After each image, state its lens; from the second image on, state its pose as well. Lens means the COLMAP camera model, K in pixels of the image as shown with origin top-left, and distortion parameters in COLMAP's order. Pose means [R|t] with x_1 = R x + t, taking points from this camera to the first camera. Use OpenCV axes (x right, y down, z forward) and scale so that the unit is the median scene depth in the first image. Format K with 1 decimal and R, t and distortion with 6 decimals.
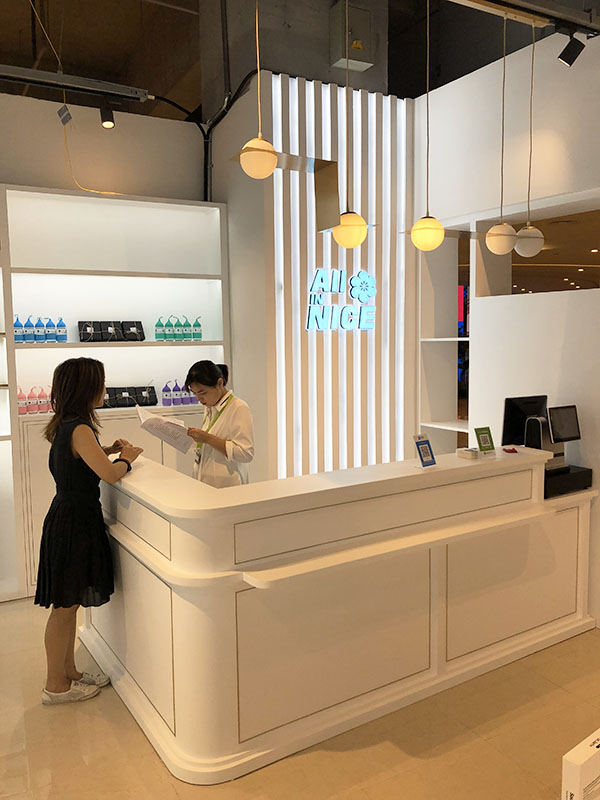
lens RADIAL K [[655.9, 0, 299.4], [0, 655.9, 398.5], [0, 0, 1]] dist [0.046749, -0.058653]
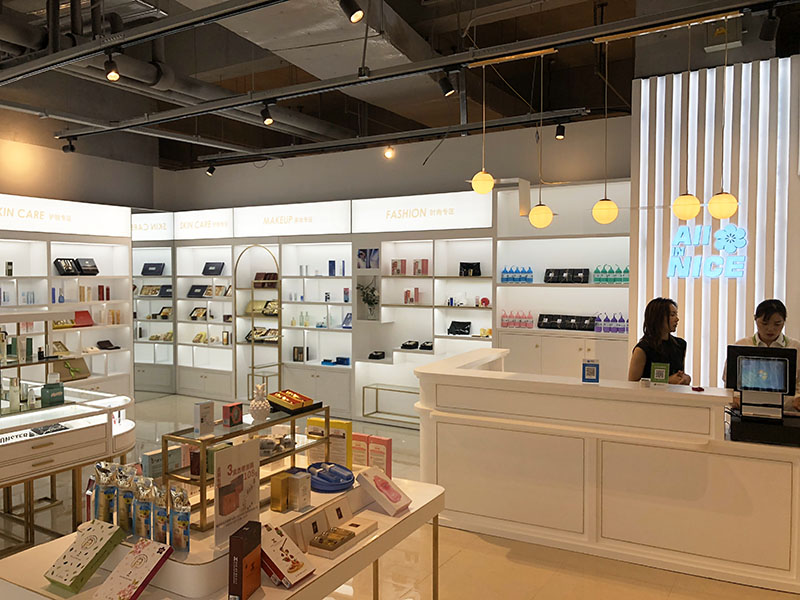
lens RADIAL K [[655.9, 0, 397.6], [0, 655.9, 295.1], [0, 0, 1]] dist [0.046749, -0.058653]
pose [[0.485892, 0.040135, -0.873097, 0.808370], [-0.092054, 0.995739, -0.005457, -0.019903], [0.869158, 0.083023, 0.487516, -0.008908]]
